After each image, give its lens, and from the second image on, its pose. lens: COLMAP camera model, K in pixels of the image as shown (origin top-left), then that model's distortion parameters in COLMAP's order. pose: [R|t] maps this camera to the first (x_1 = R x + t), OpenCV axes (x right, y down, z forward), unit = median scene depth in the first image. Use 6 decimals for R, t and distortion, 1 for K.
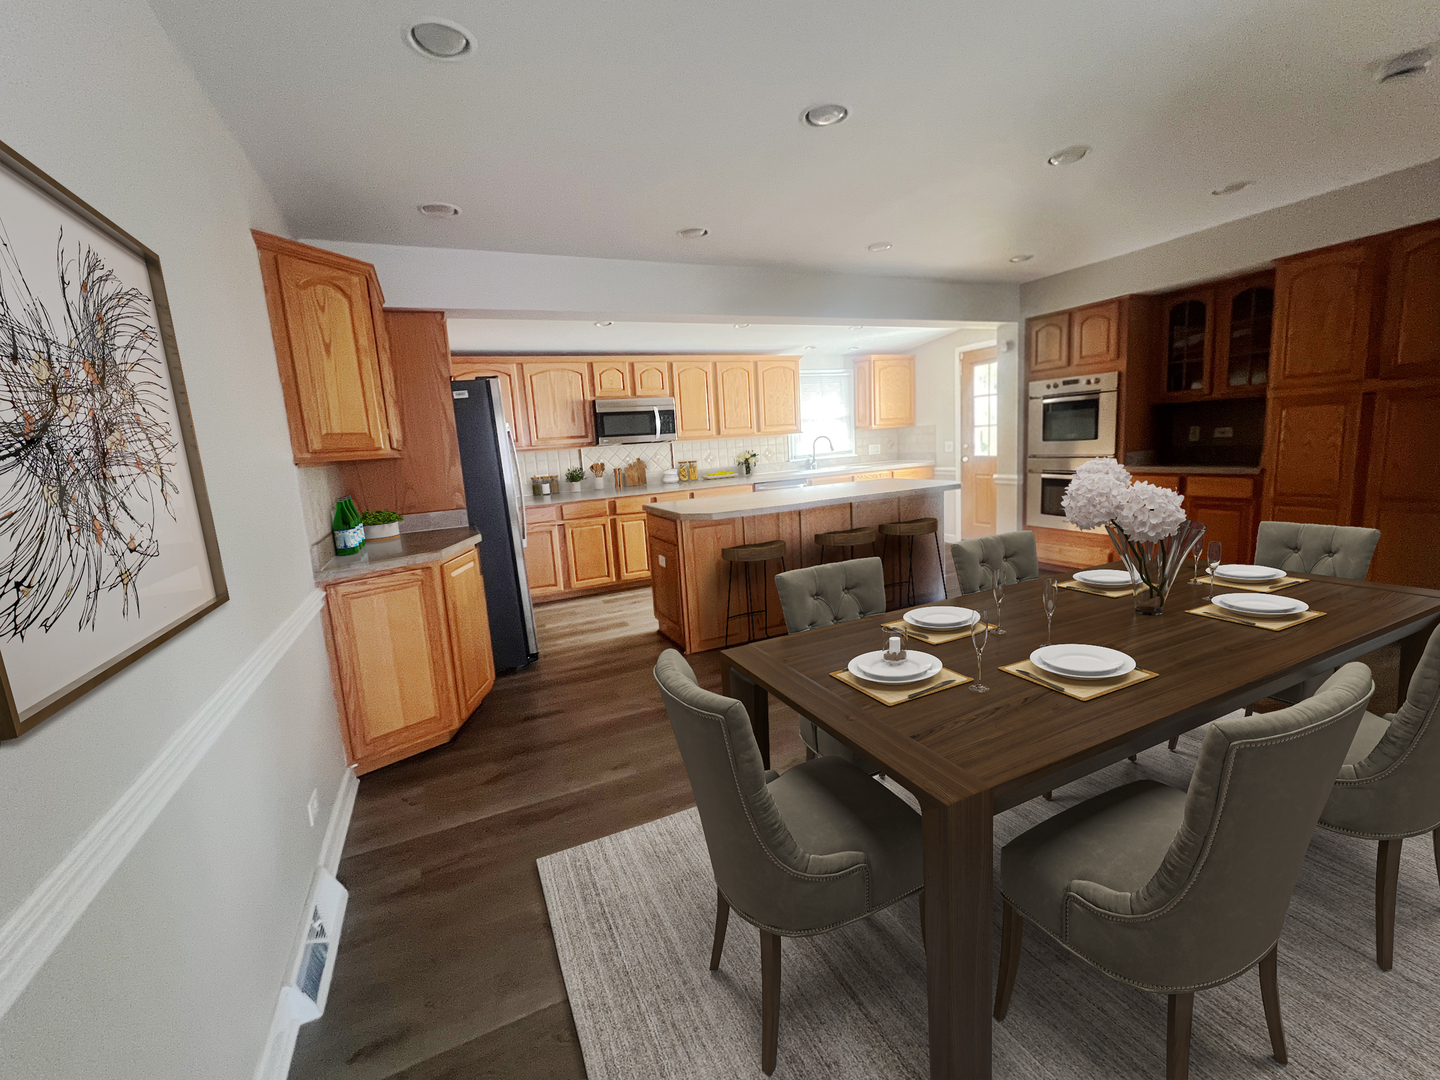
lens RADIAL K [[604.8, 0, 720.0], [0, 604.8, 540.0], [0, 0, 1]] dist [-0.007618, 0.000047]
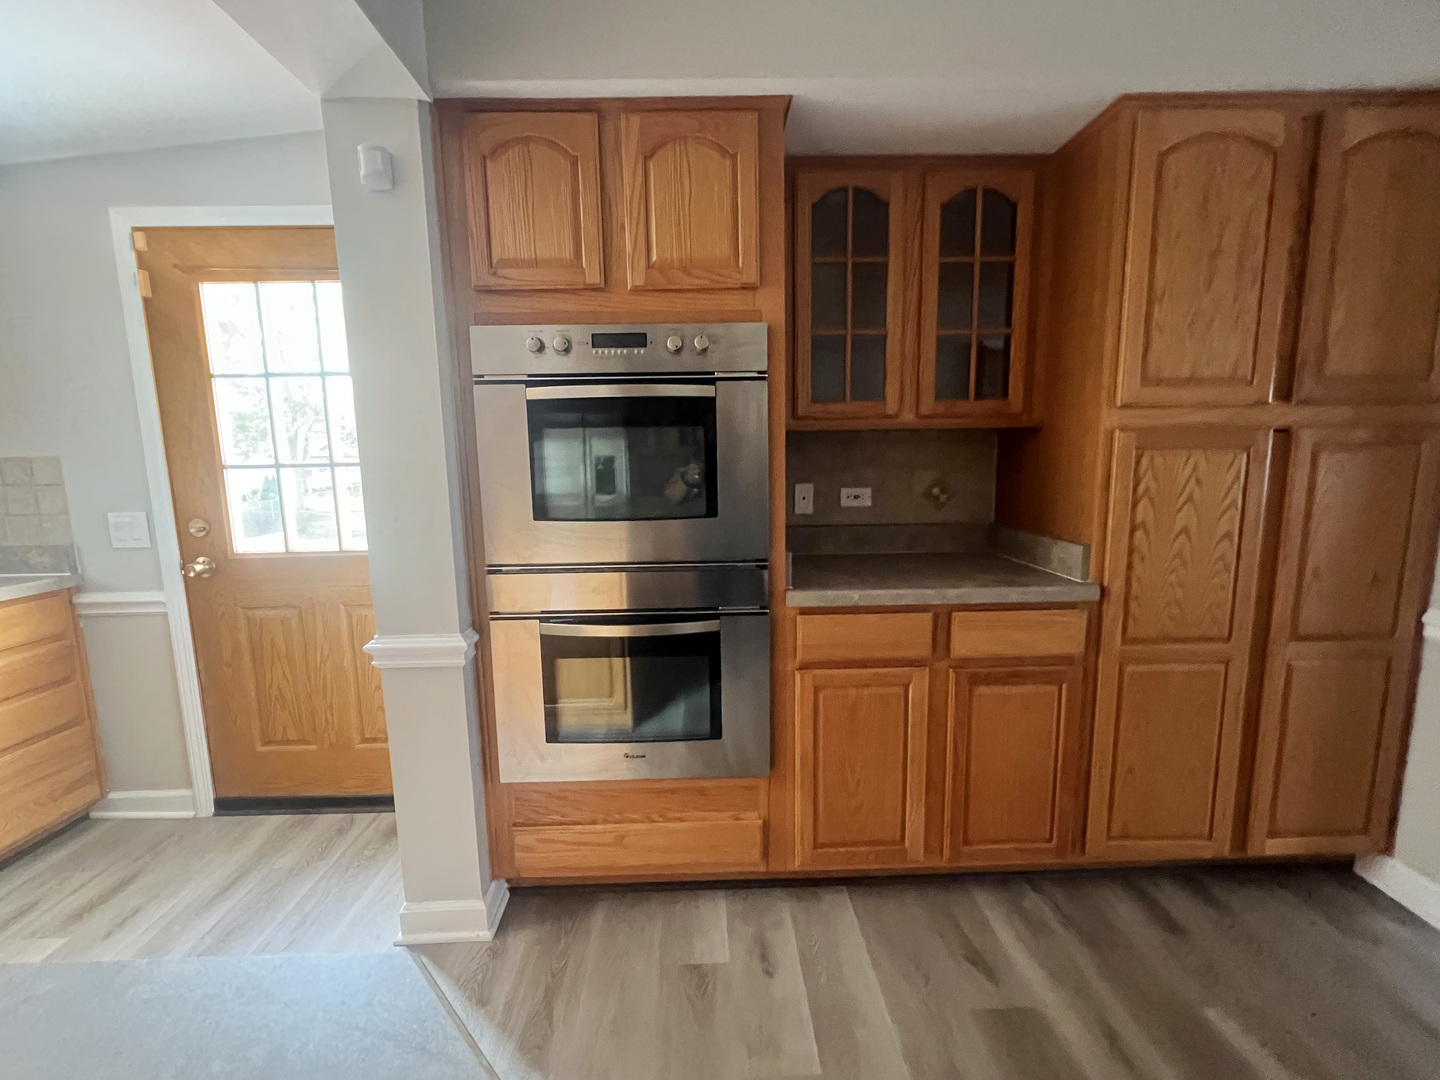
lens RADIAL K [[604.8, 0, 720.0], [0, 604.8, 540.0], [0, 0, 1]] dist [-0.007618, 0.000047]
pose [[0.399770, -0.069394, 0.913985, 0.310252], [0.139616, 0.990105, 0.014106, -0.157472], [-0.905920, 0.121968, 0.405503, 0.853337]]
